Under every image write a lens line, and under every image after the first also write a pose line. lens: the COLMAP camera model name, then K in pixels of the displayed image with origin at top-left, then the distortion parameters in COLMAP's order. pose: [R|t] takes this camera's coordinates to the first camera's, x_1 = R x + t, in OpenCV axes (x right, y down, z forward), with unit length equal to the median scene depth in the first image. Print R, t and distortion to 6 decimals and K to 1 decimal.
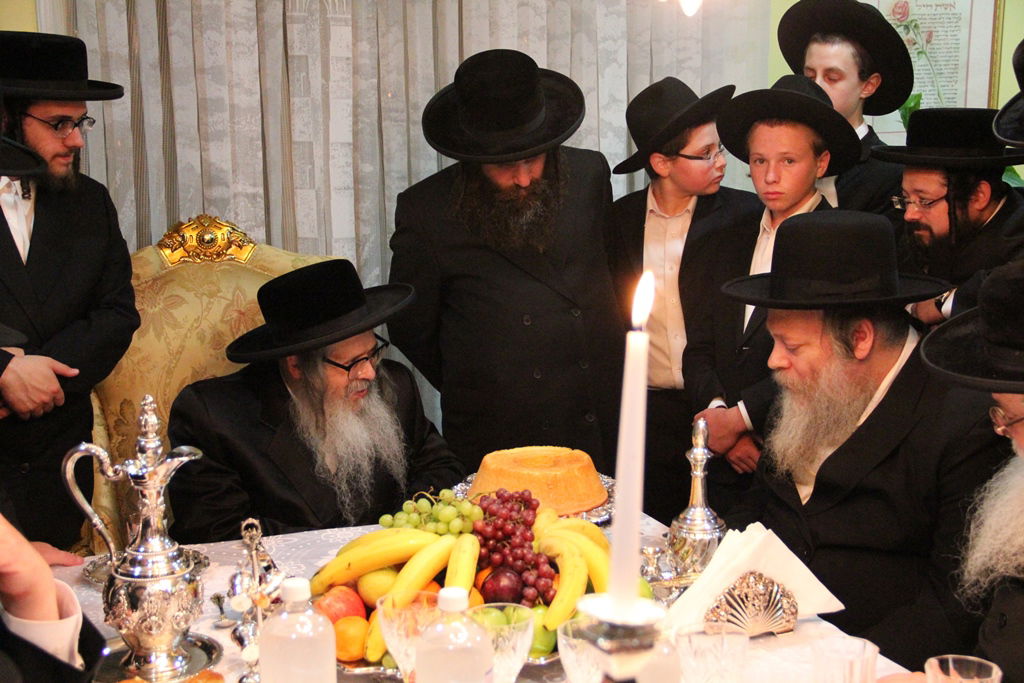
lens RADIAL K [[1490.2, 0, 512.0], [0, 1490.2, 341.5], [0, 0, 1]] dist [0.113587, 0.068821]
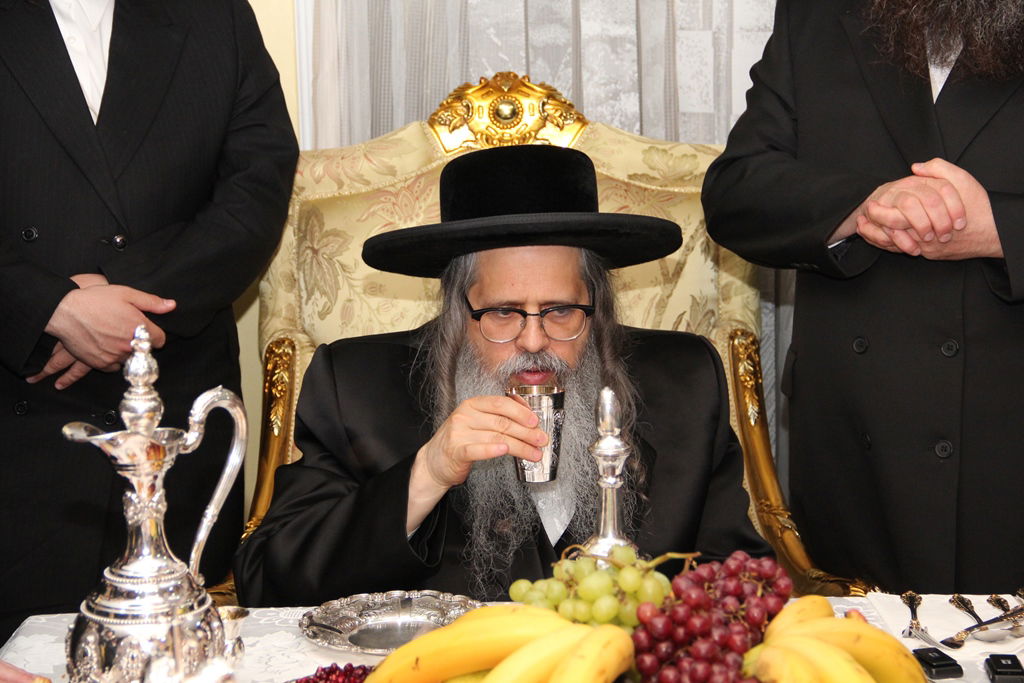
lens RADIAL K [[2369.7, 0, 507.2], [0, 2369.7, 340.2], [0, 0, 1]] dist [0.566526, -2.747695]
pose [[0.931436, 0.049238, -0.360558, 0.232716], [-0.044430, 0.998779, 0.021618, 0.005216], [0.361182, -0.004116, 0.932486, 0.150310]]
